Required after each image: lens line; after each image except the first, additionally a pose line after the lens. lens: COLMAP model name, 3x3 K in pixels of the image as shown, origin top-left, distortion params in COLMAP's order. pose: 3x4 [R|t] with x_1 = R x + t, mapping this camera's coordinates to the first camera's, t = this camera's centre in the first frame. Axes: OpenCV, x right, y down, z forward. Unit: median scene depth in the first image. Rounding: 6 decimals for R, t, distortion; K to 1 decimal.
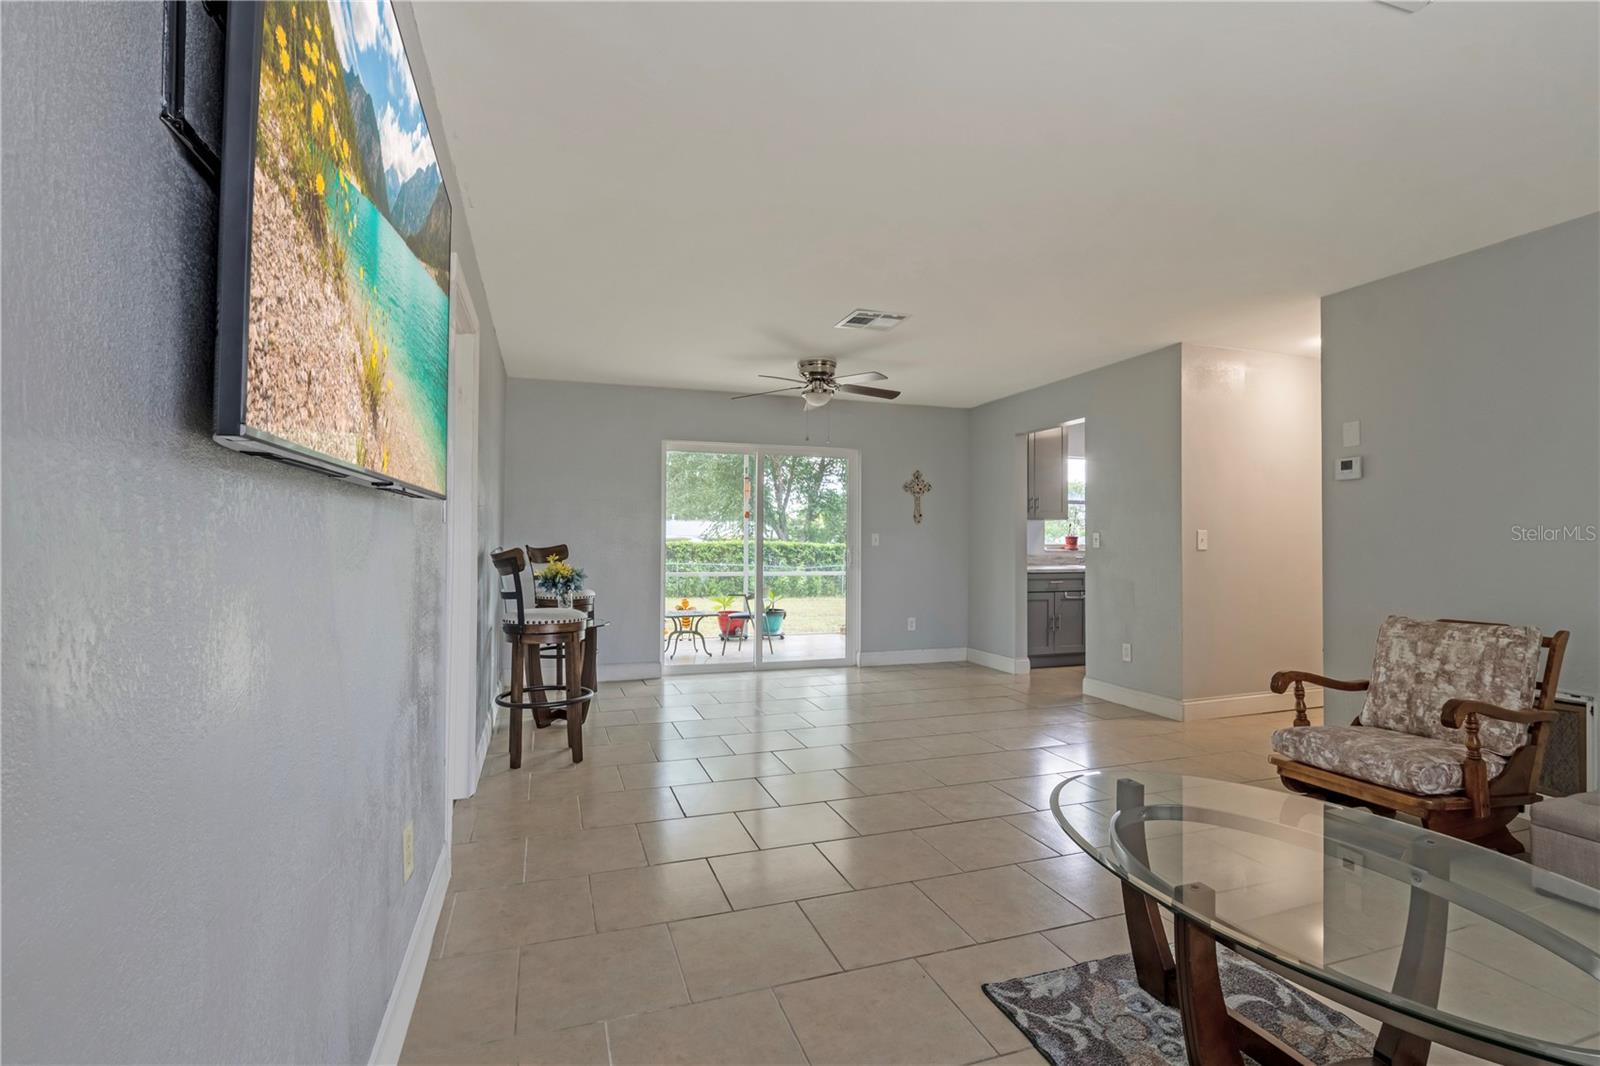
lens RADIAL K [[741.4, 0, 810.0], [0, 741.4, 532.3], [0, 0, 1]] dist [-0.008846, 0.001915]
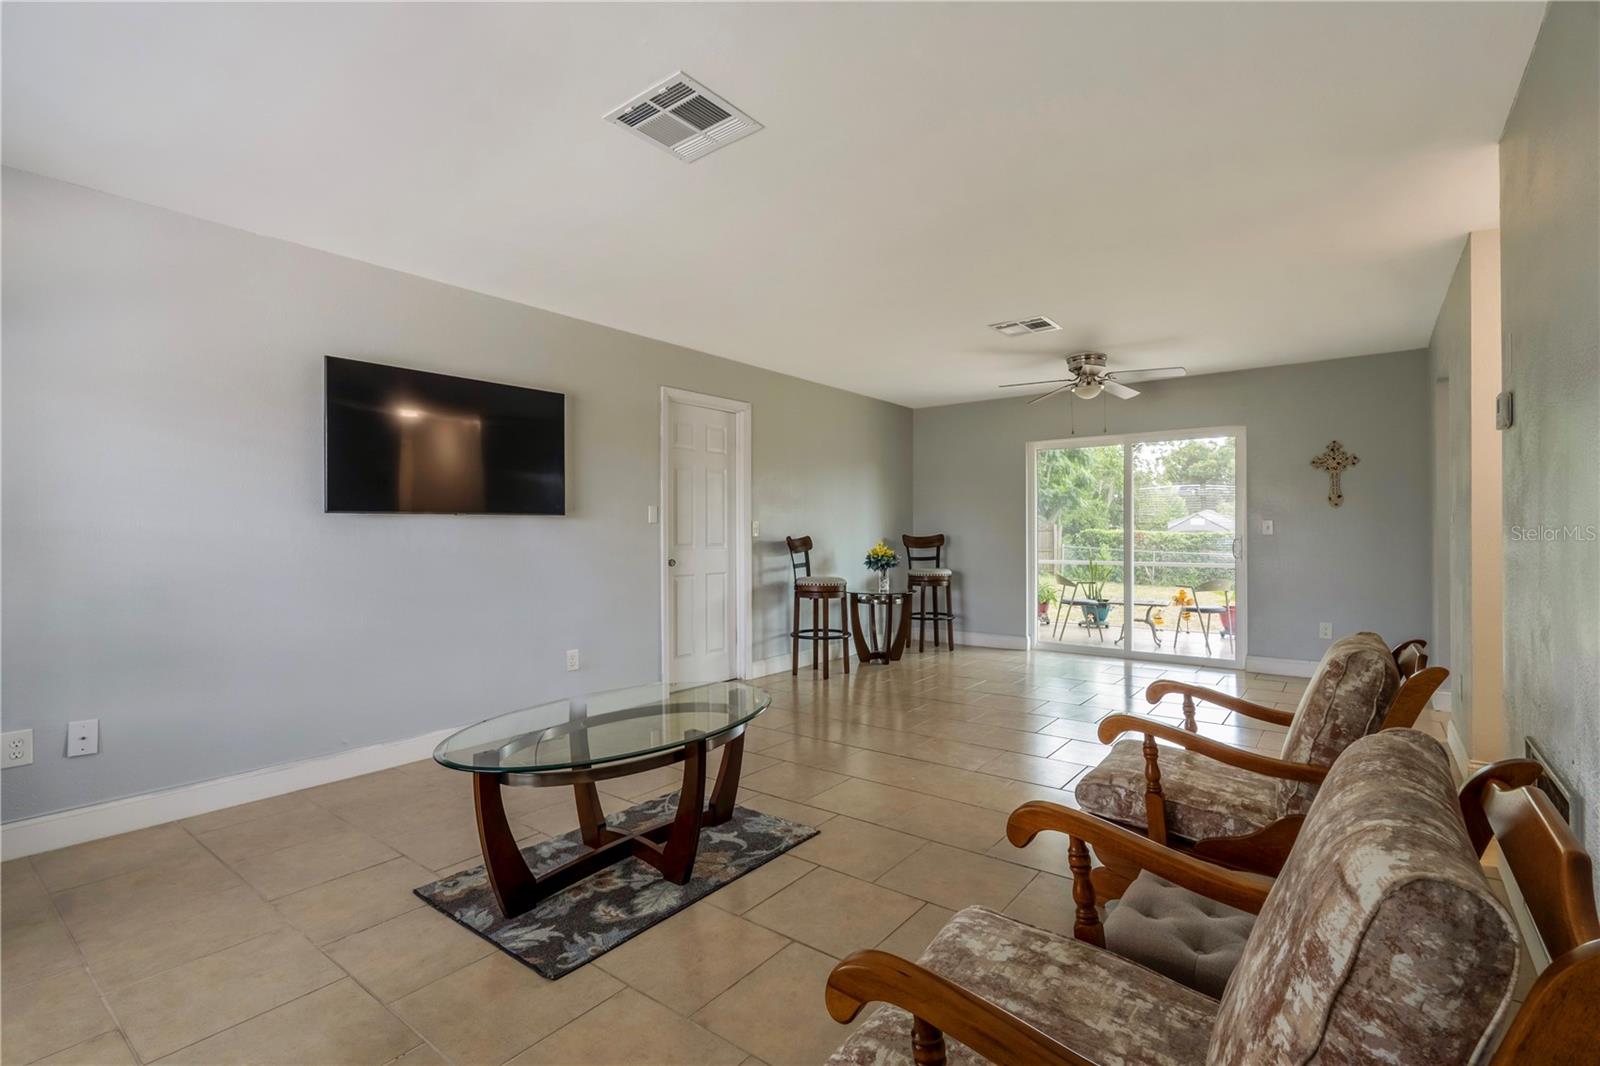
lens RADIAL K [[741.4, 0, 809.3], [0, 741.4, 531.2], [0, 0, 1]] dist [-0.008846, 0.001915]
pose [[0.546464, -0.003517, -0.837475, 0.527438], [0.013202, 0.999903, 0.004416, 0.003715], [0.837378, -0.013470, 0.546458, 0.090068]]
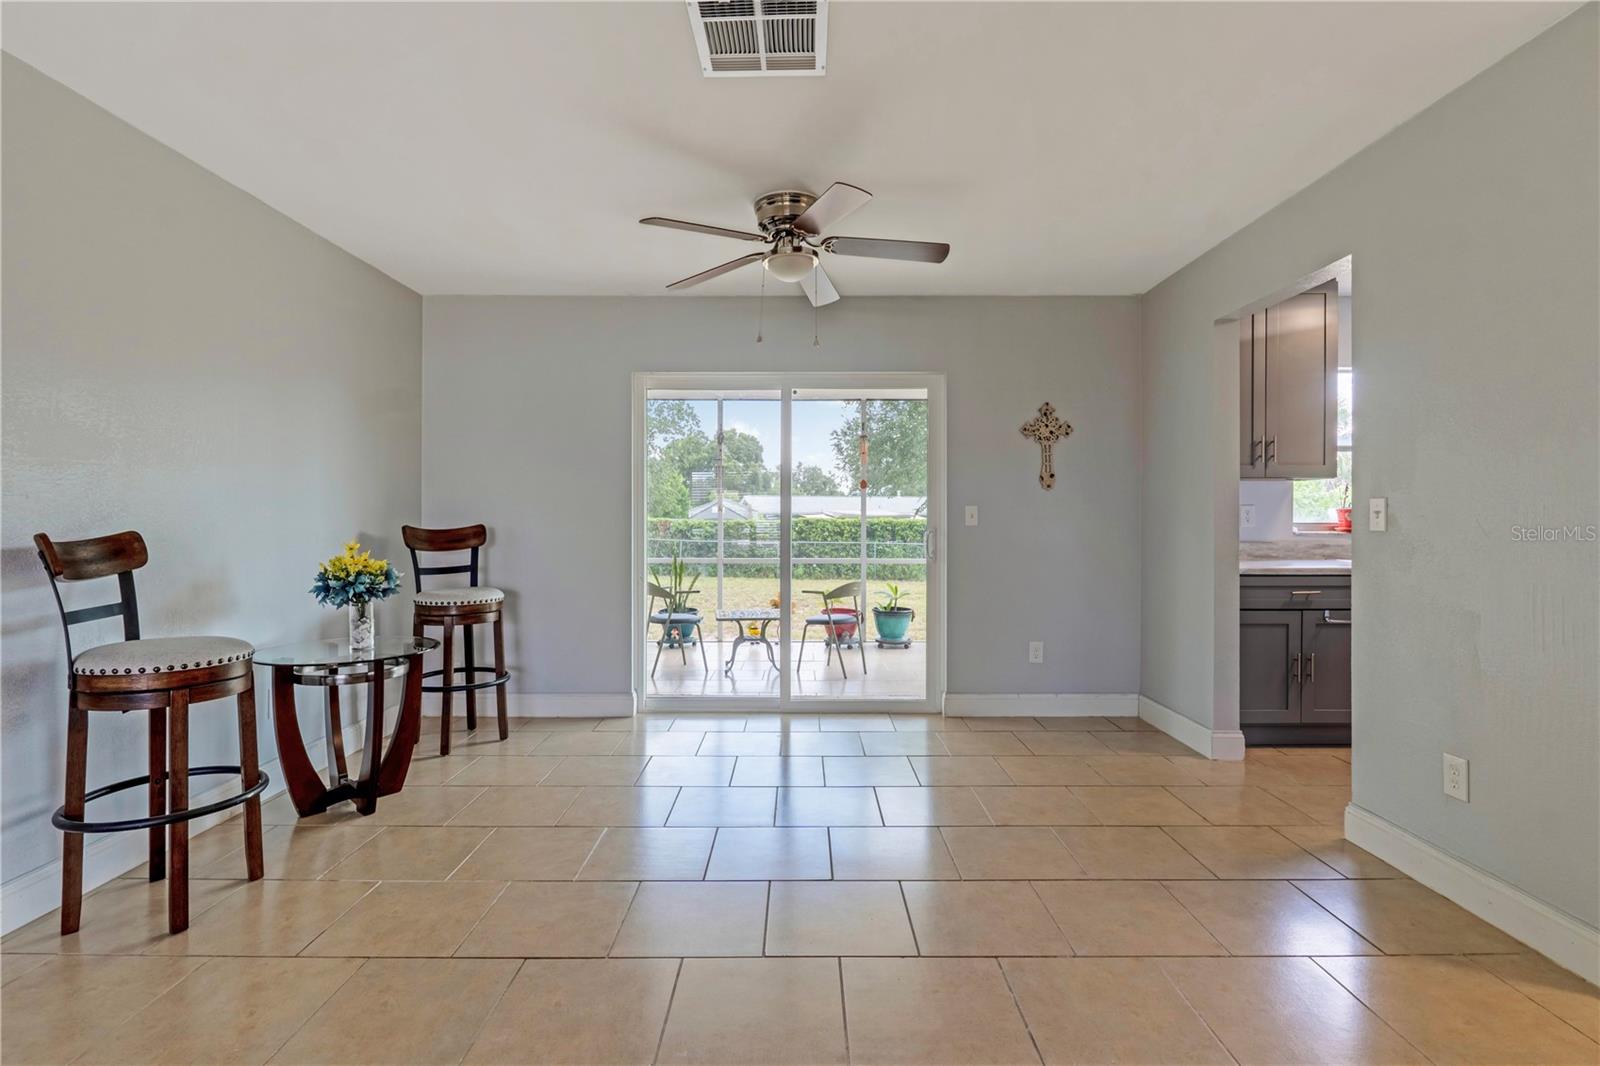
lens RADIAL K [[741.4, 0, 803.6], [0, 741.4, 525.5], [0, 0, 1]] dist [-0.008846, 0.001915]
pose [[0.942298, 0.002290, -0.334769, 0.168617], [0.004532, 0.999798, 0.019594, 0.005767], [0.334746, -0.019981, 0.942097, 0.371290]]
